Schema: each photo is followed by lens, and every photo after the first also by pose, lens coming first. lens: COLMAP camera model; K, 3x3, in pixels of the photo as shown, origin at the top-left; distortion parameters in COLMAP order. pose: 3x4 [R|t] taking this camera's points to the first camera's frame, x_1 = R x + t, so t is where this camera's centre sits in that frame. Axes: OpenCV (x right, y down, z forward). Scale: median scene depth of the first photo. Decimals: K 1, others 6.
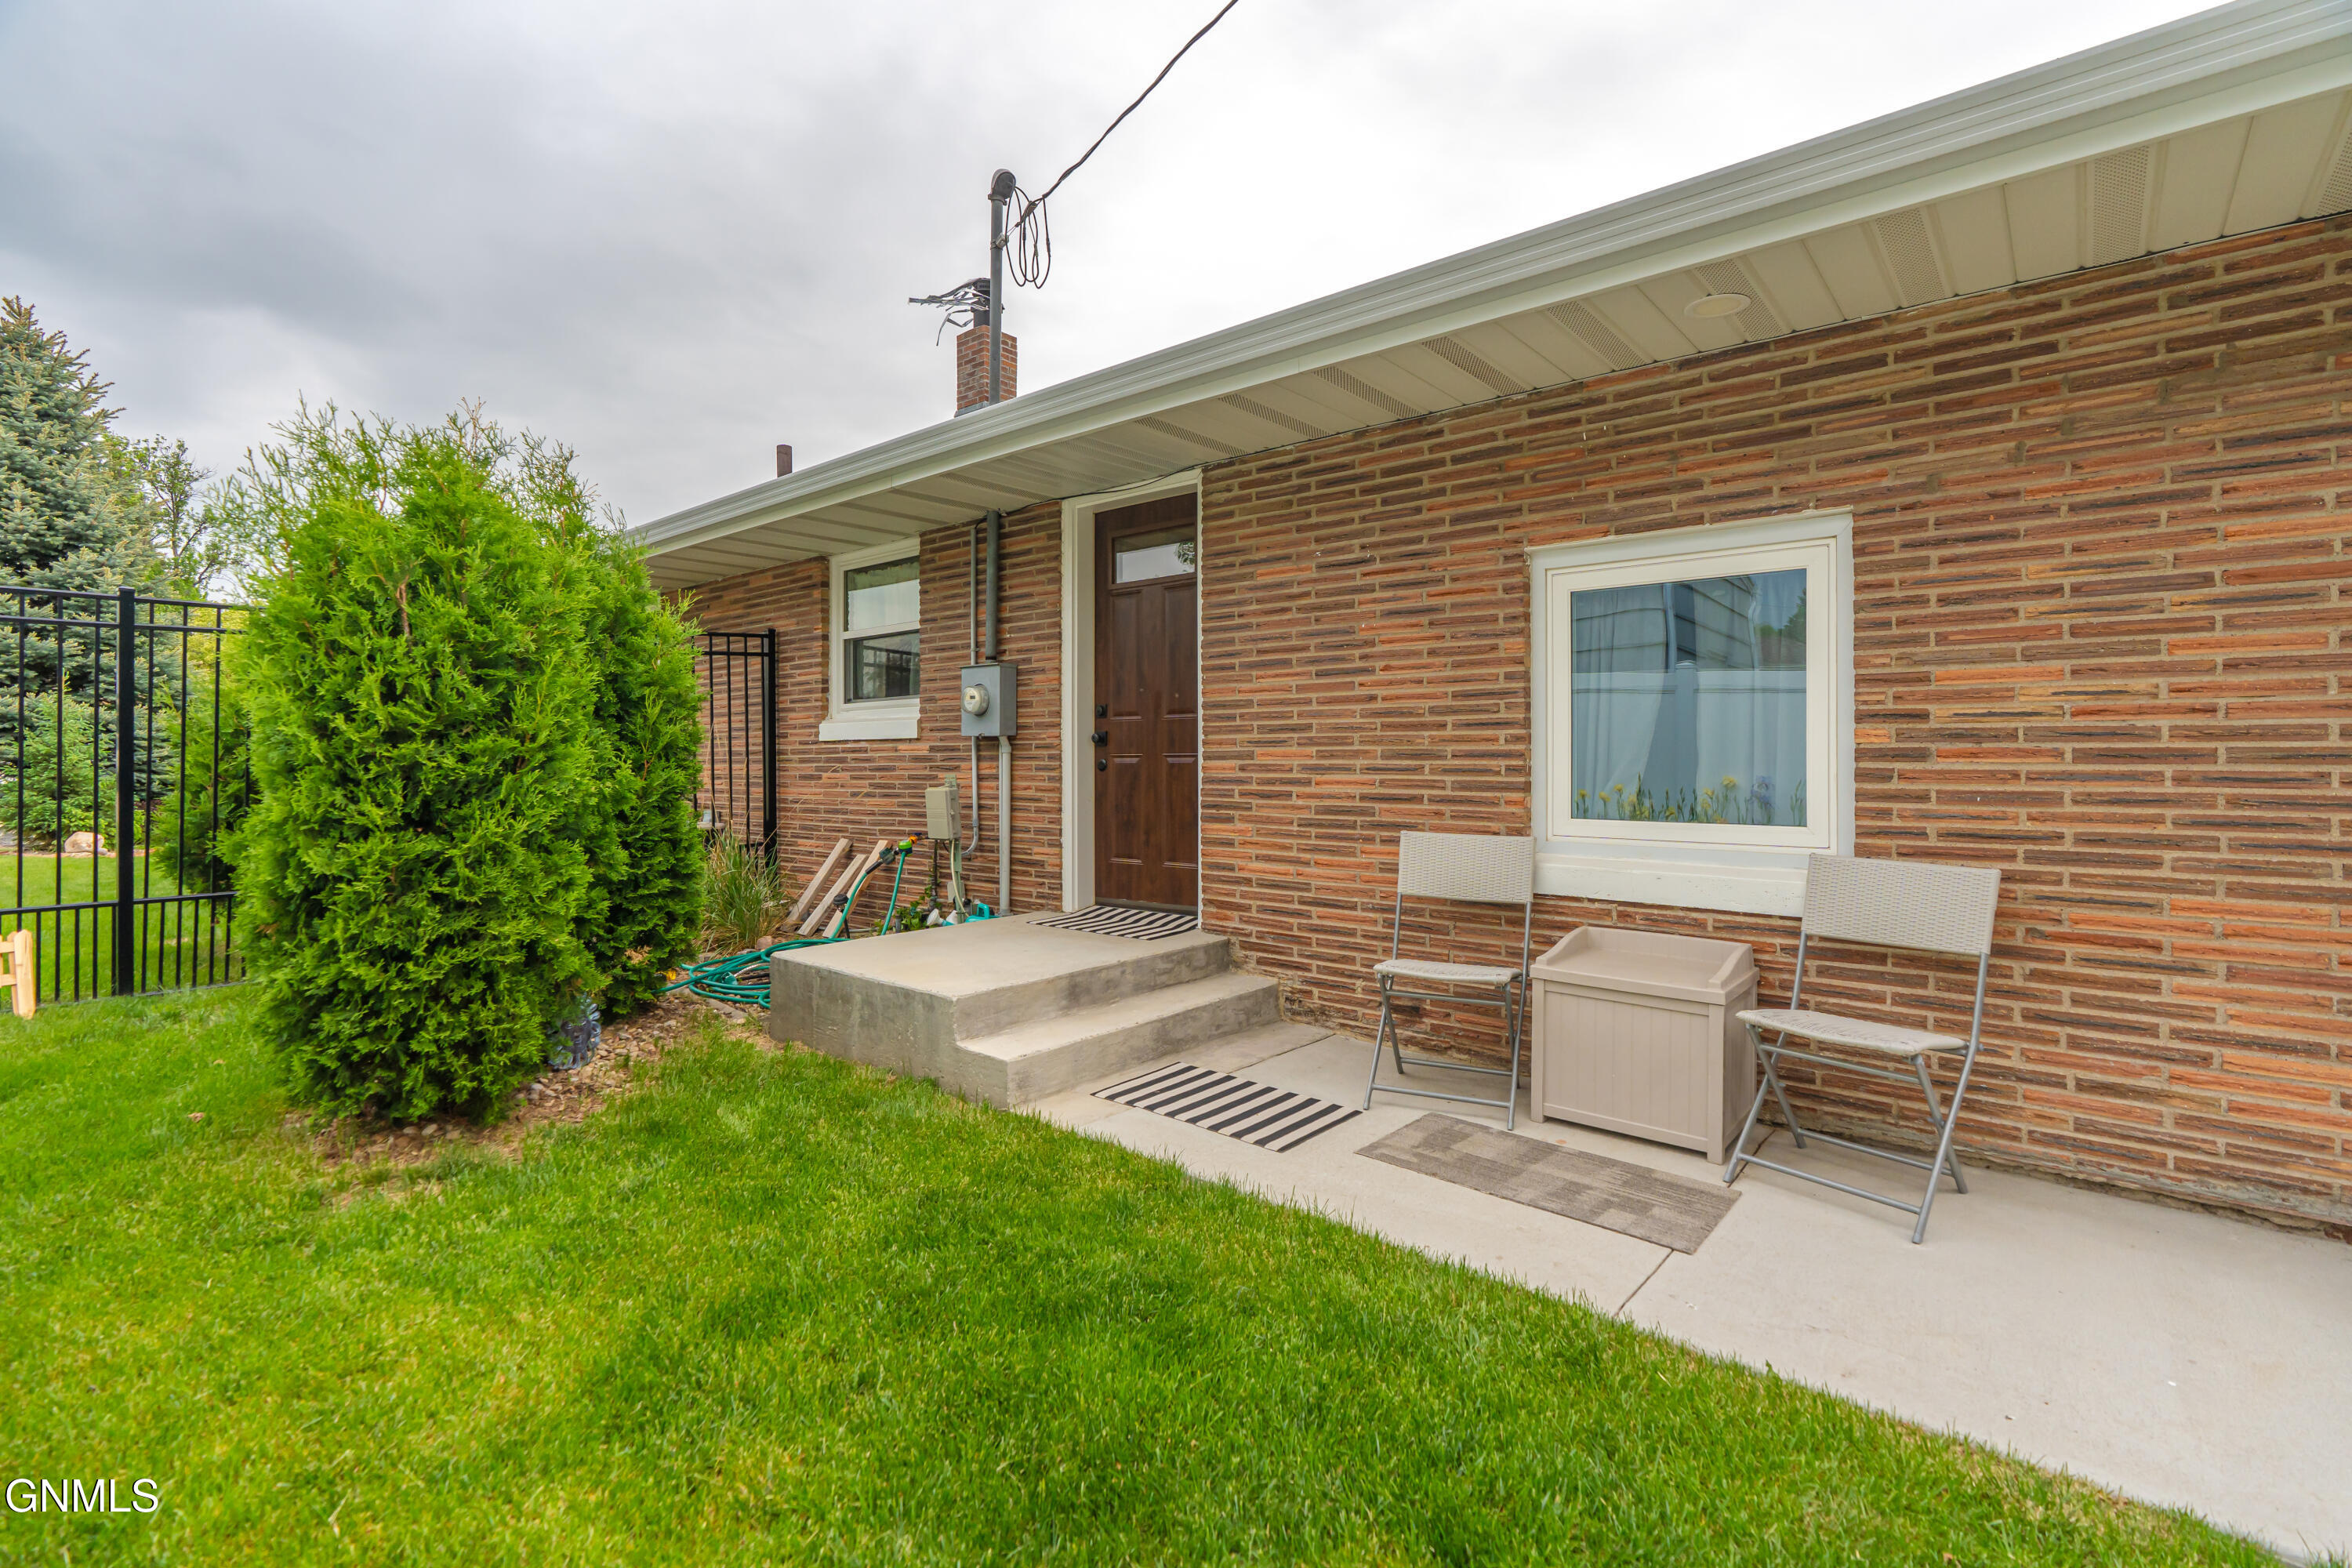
lens RADIAL K [[1043.7, 0, 1168.0], [0, 1043.7, 762.2], [0, 0, 1]] dist [-0.005608, 0.000903]
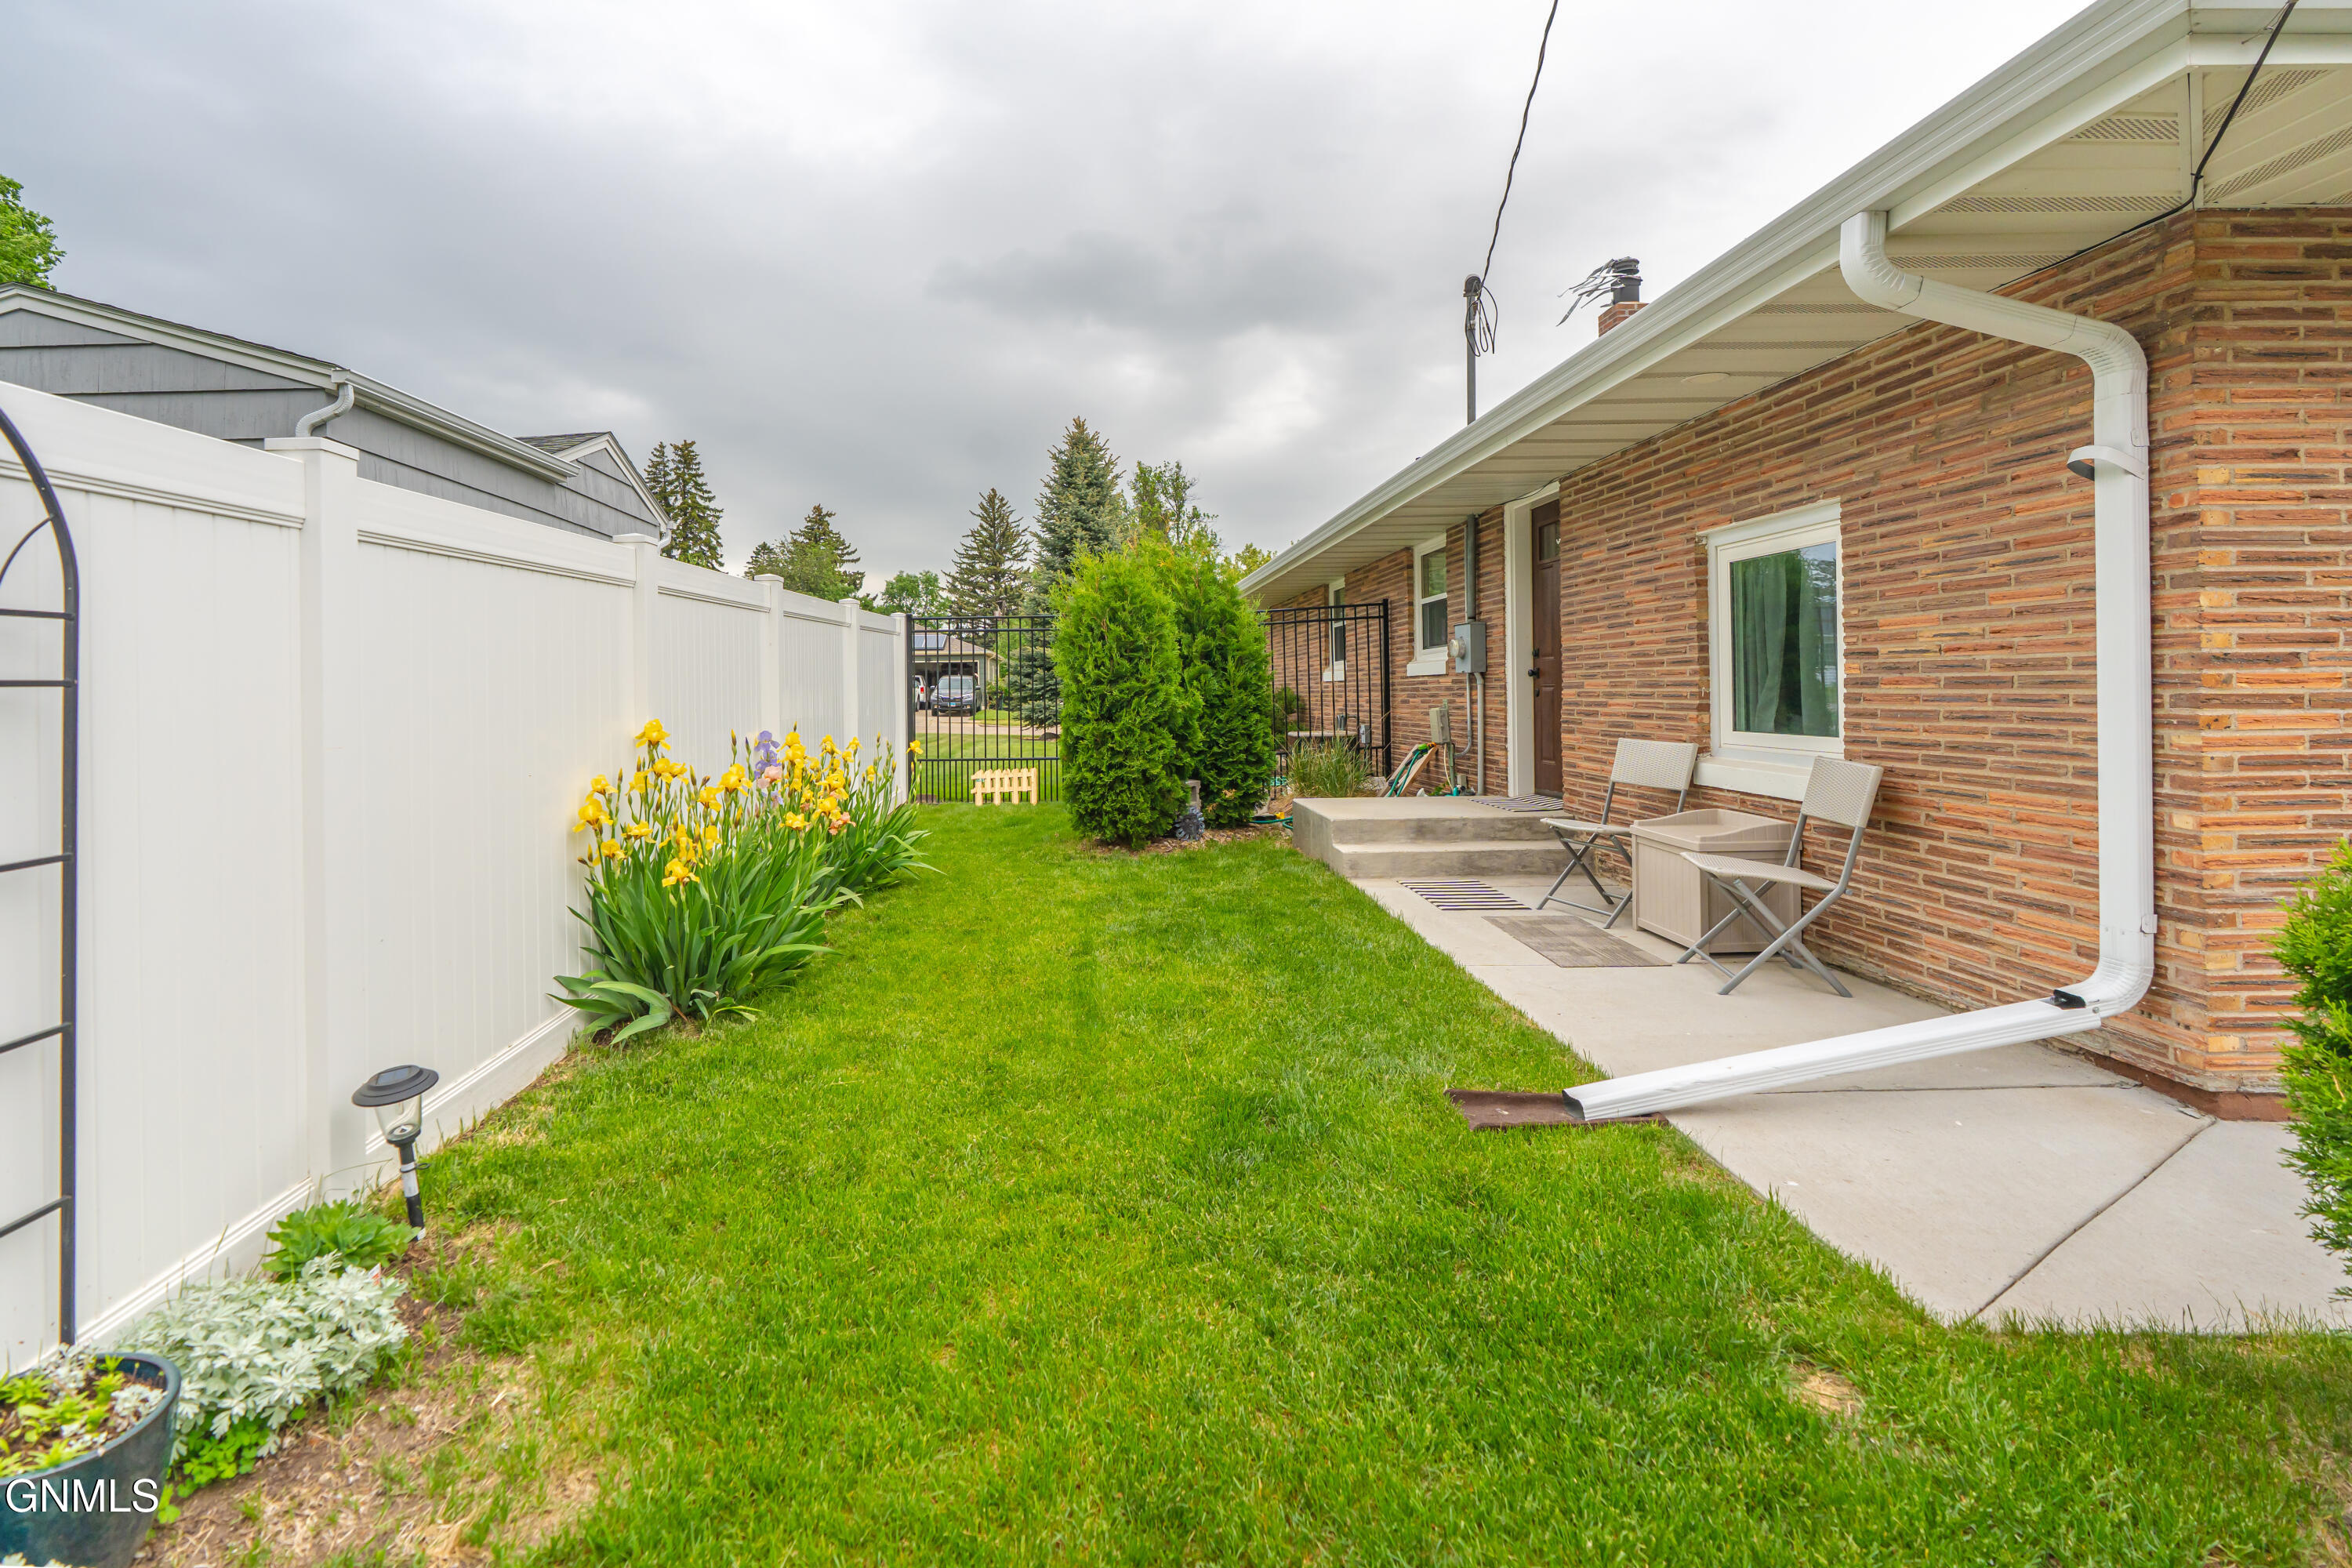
lens RADIAL K [[1097.7, 0, 1170.0], [0, 1097.7, 722.9], [0, 0, 1]] dist [-0.003437, 0.000165]
pose [[0.700487, 0.015378, -0.713500, 1.110585], [0.006011, 0.999605, 0.027445, 0.000670], [0.713640, -0.023514, 0.700118, -0.632773]]
